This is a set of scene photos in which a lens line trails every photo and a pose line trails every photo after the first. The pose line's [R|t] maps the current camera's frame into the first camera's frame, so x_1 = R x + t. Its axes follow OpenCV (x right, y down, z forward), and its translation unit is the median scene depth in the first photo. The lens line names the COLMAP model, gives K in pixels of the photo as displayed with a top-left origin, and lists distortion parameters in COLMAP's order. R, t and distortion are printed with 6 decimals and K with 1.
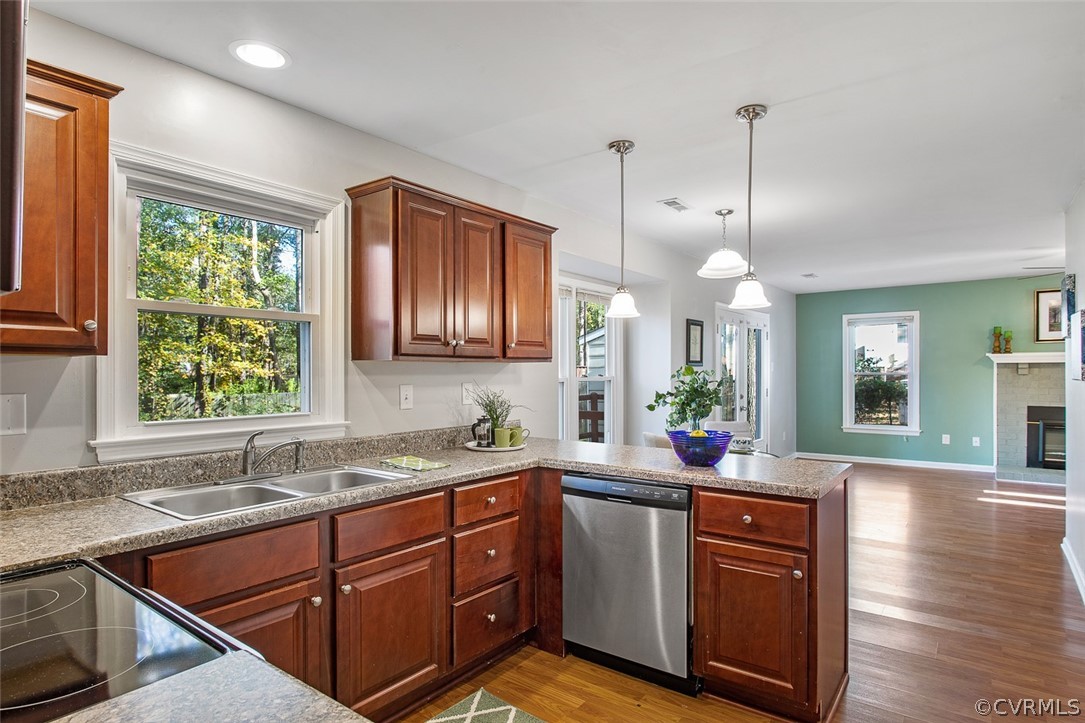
lens RADIAL K [[582.9, 0, 544.6], [0, 582.9, 372.2], [0, 0, 1]] dist [-0.002771, 0.000138]
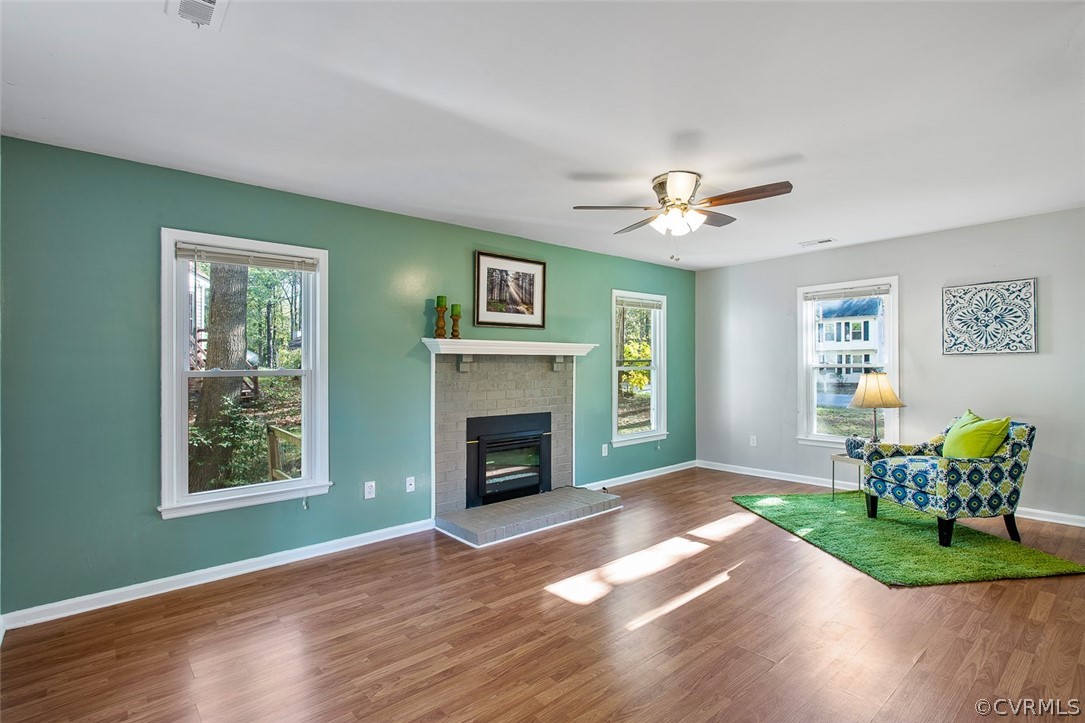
lens RADIAL K [[523.6, 0, 537.0], [0, 523.6, 363.4], [0, 0, 1]] dist [0.011810, -0.001468]
pose [[0.203622, 0.010069, 0.978998, 0.245527], [0.010261, 0.999870, -0.012418, 0.002563], [-0.978996, 0.012574, 0.203493, 0.786626]]
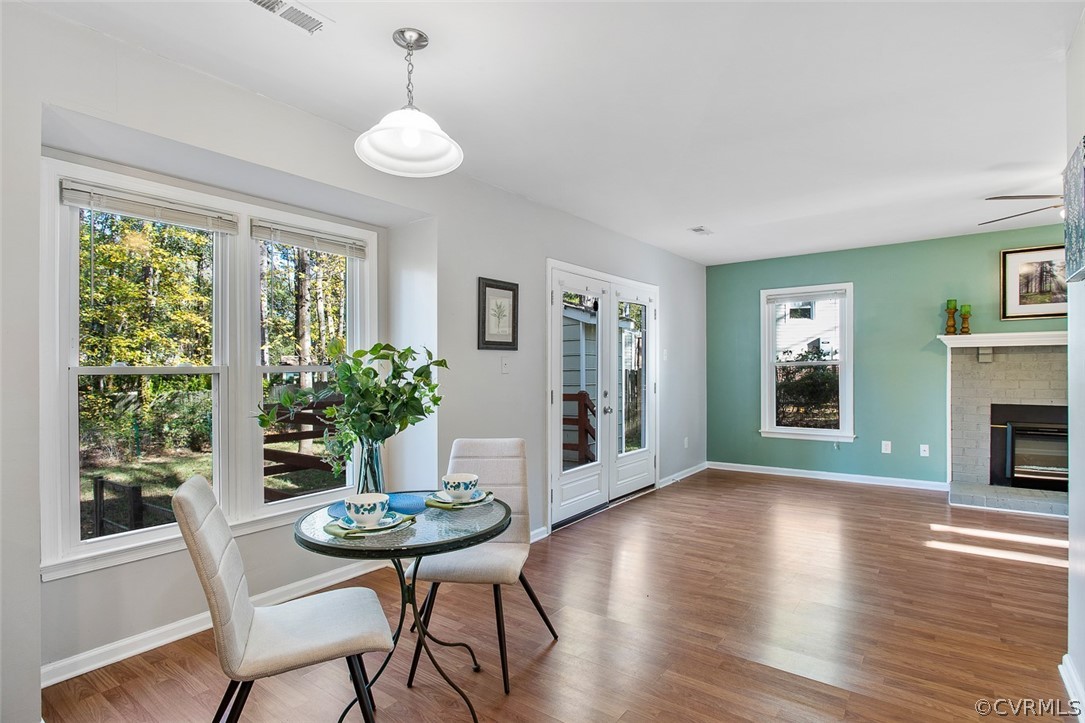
lens RADIAL K [[551.5, 0, 538.8], [0, 551.5, 372.1], [0, 0, 1]] dist [-0.003857, 0.001073]
pose [[0.999941, -0.004469, 0.009887, 0.232902], [0.004413, 0.999974, 0.005689, 0.009721], [-0.009912, -0.005645, 0.999935, 0.287872]]
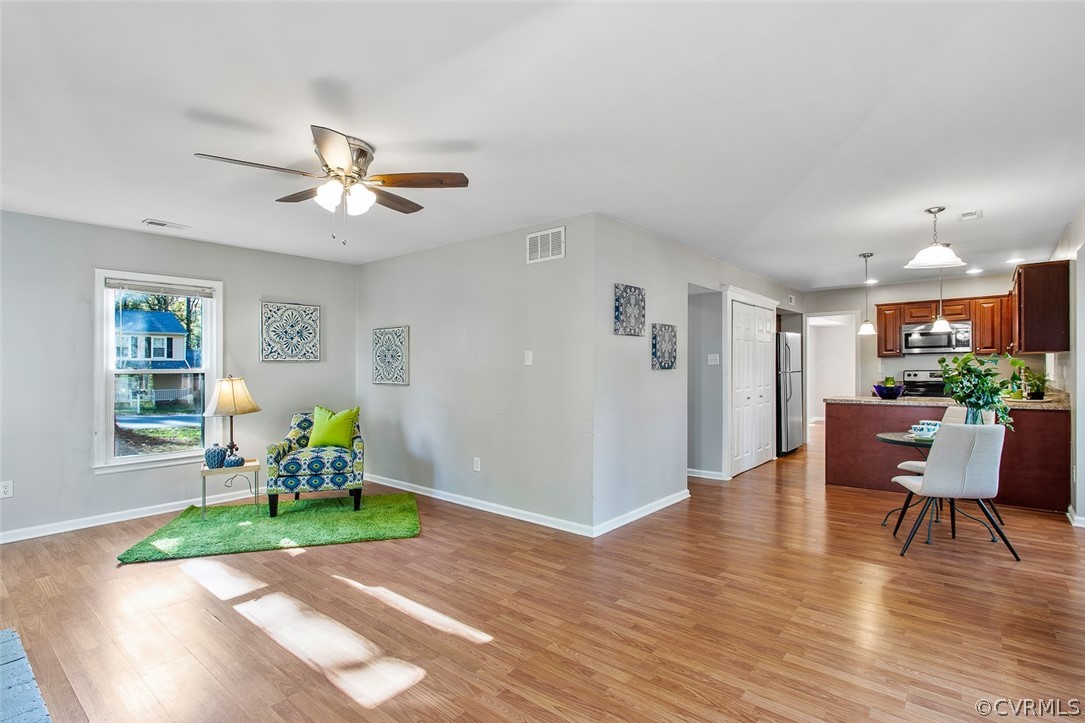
lens RADIAL K [[523.6, 0, 547.2], [0, 523.6, 365.0], [0, 0, 1]] dist [0.011810, -0.001468]
pose [[-0.998976, 0.013558, 0.043166, 0.549476], [0.013521, 0.999908, -0.001145, 0.000672], [-0.043177, -0.000560, -0.999067, 1.132564]]
